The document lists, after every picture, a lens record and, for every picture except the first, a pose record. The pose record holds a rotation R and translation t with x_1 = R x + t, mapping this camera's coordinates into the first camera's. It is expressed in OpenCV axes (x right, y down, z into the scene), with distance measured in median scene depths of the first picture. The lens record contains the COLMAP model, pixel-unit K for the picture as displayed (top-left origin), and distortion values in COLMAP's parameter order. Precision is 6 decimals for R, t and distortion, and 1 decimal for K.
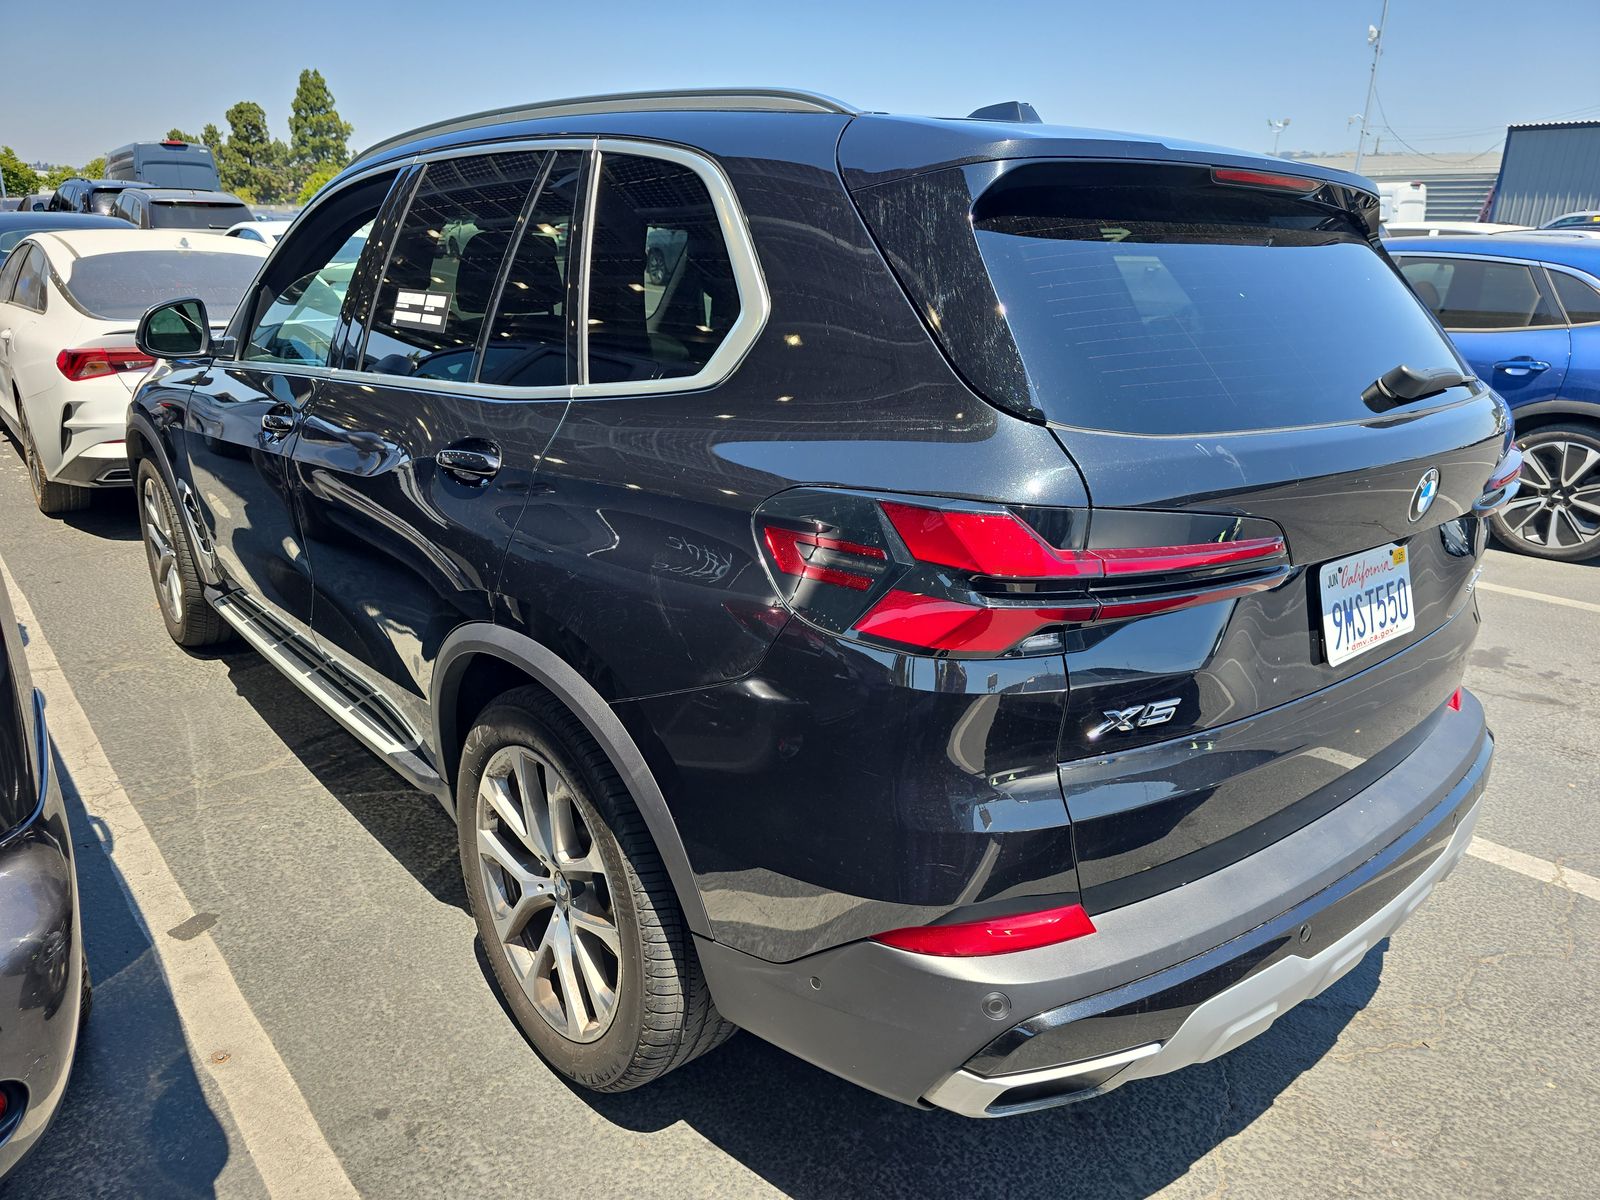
lens RADIAL K [[1052.5, 0, 797.4], [0, 1052.5, 604.6], [0, 0, 1]] dist [0.018720, -0.022429]
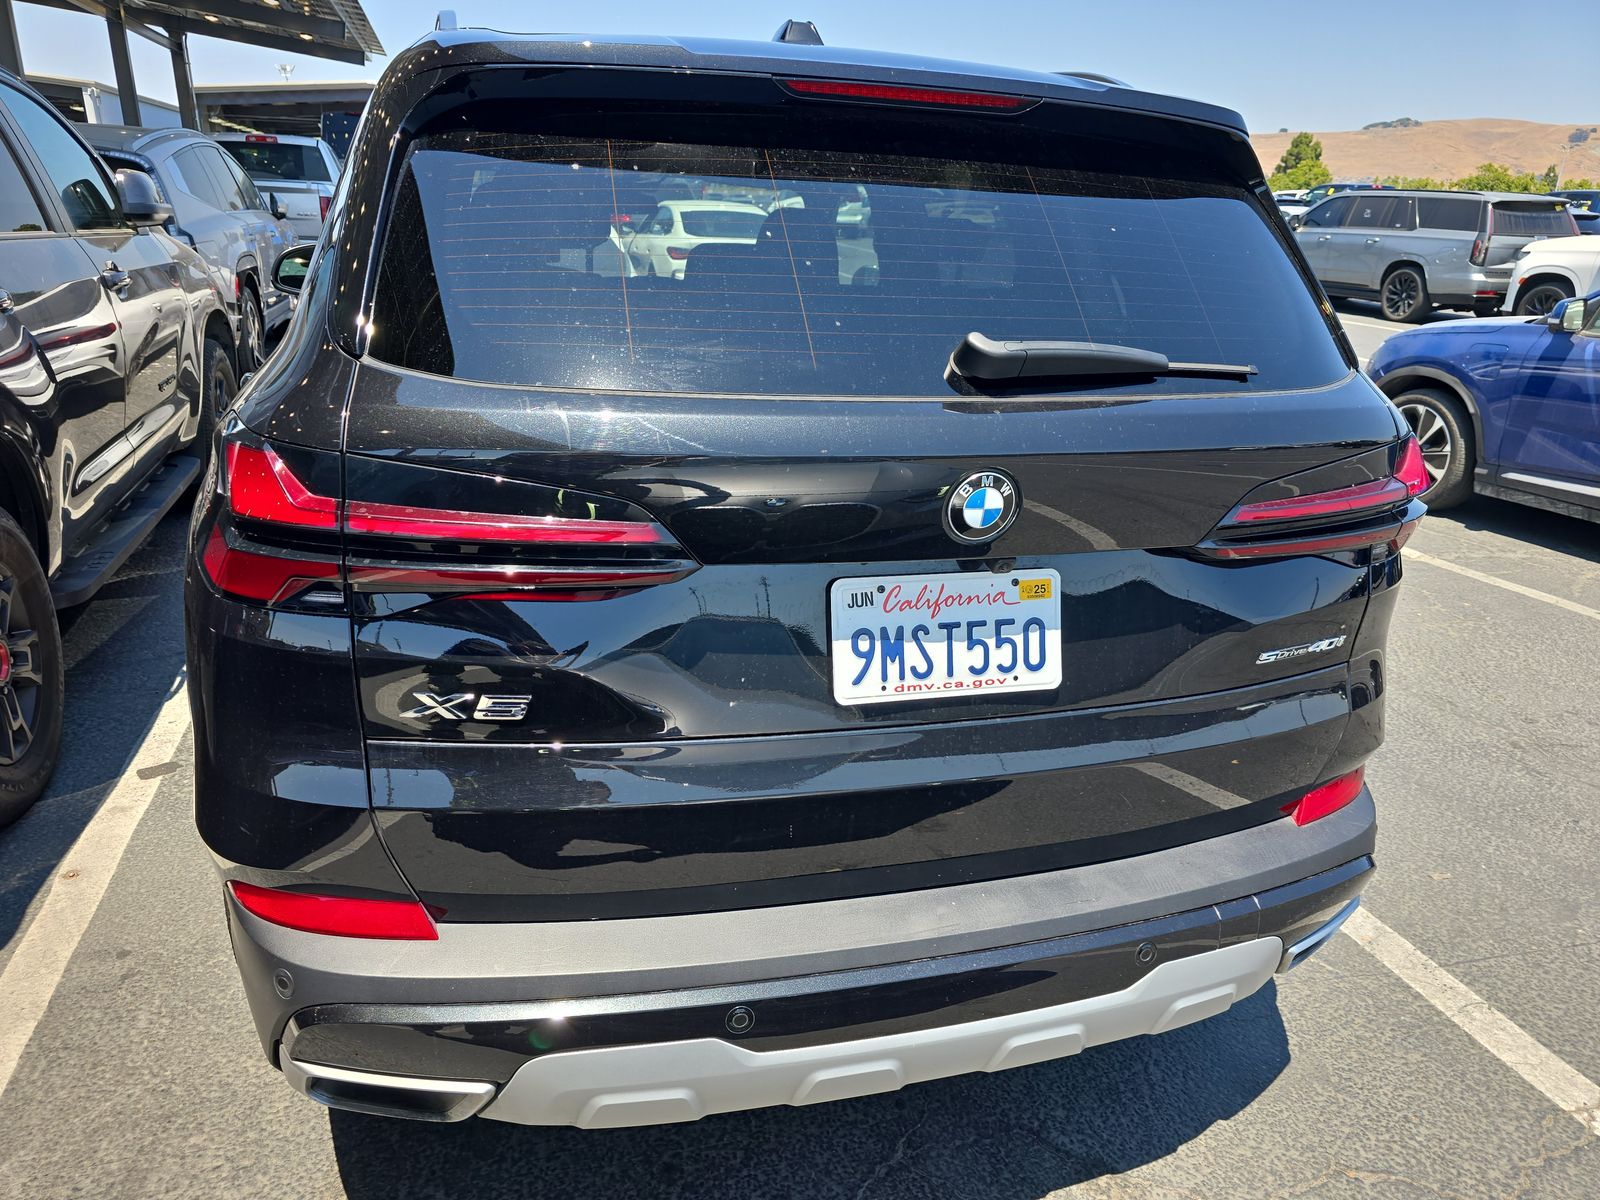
lens RADIAL K [[1052.5, 0, 799.8], [0, 1052.5, 589.6], [0, 0, 1]] dist [0.018720, -0.022429]
pose [[0.921459, 0.145117, -0.360354, 0.685868], [-0.146151, 0.988958, 0.024540, -0.039331], [0.359936, 0.030054, 0.932493, 0.218529]]
